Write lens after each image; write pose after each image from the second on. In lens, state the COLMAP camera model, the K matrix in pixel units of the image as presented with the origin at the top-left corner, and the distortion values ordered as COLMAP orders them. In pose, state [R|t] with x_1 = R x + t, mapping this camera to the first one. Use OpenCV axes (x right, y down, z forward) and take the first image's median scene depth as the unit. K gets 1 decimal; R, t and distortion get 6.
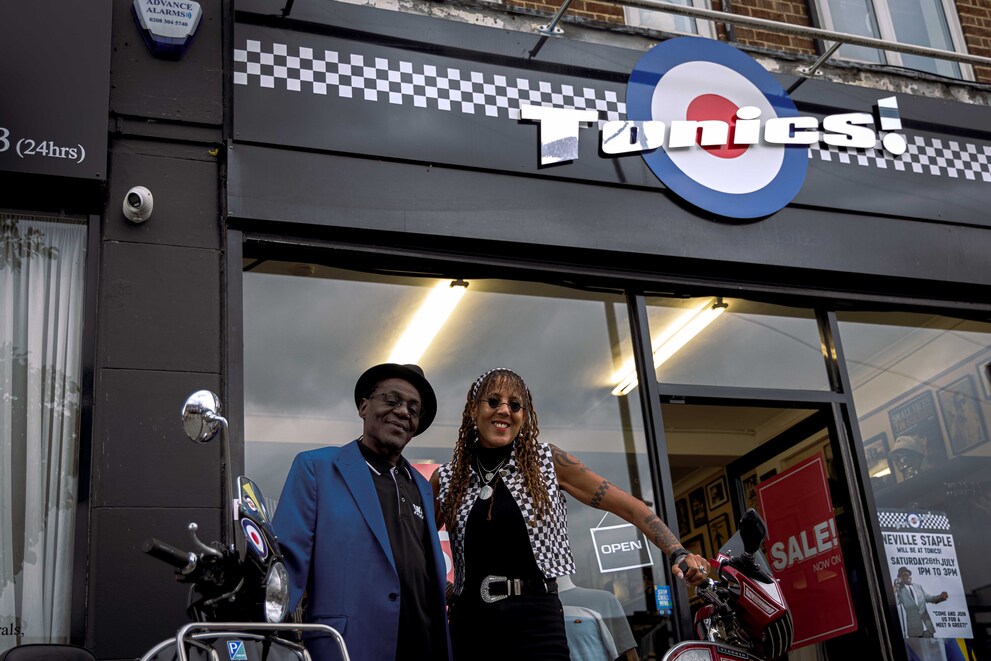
lens RADIAL K [[1249.0, 0, 495.5], [0, 1249.0, 330.5], [0, 0, 1]] dist [0.008058, 0.020678]
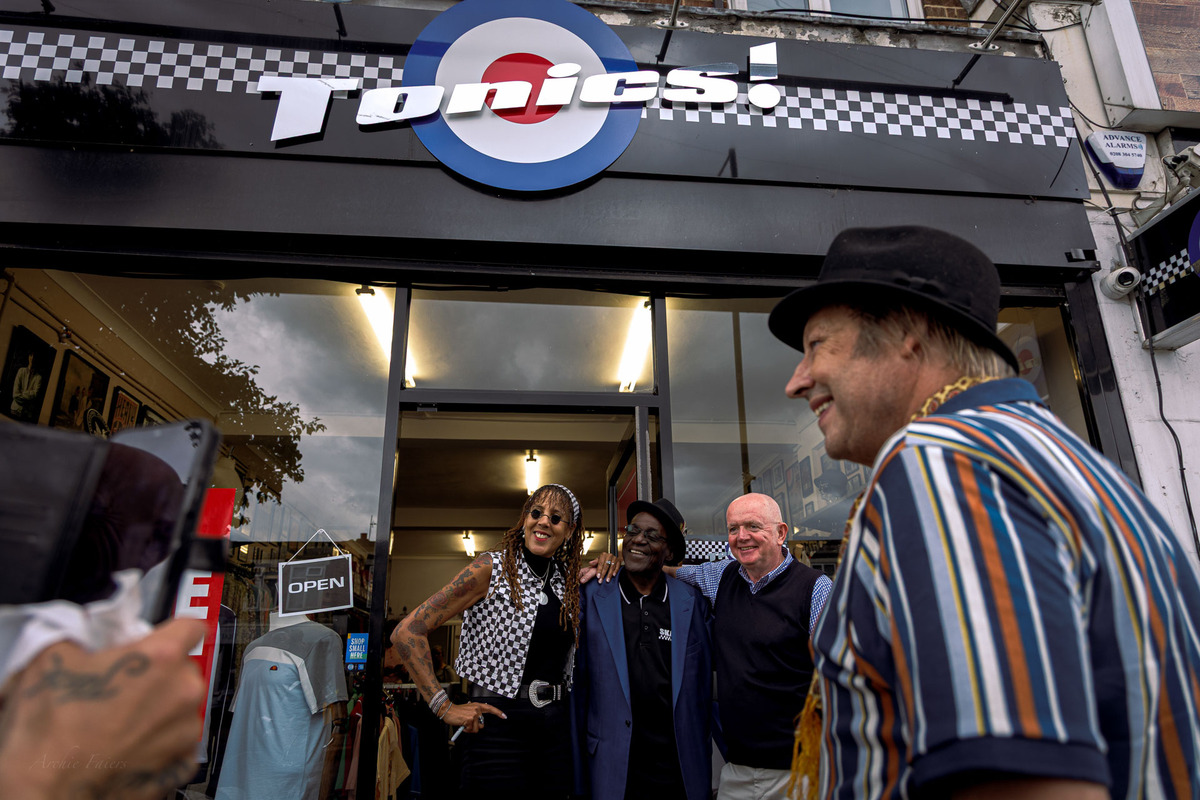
lens RADIAL K [[792.9, 0, 600.0], [0, 792.9, 400.0], [0, 0, 1]] dist [0.001692, 0.003677]
pose [[0.966380, -0.013362, -0.256770, 0.362070], [0.031590, 0.997253, 0.066999, 0.016168], [0.255169, -0.072858, 0.964148, 0.462119]]
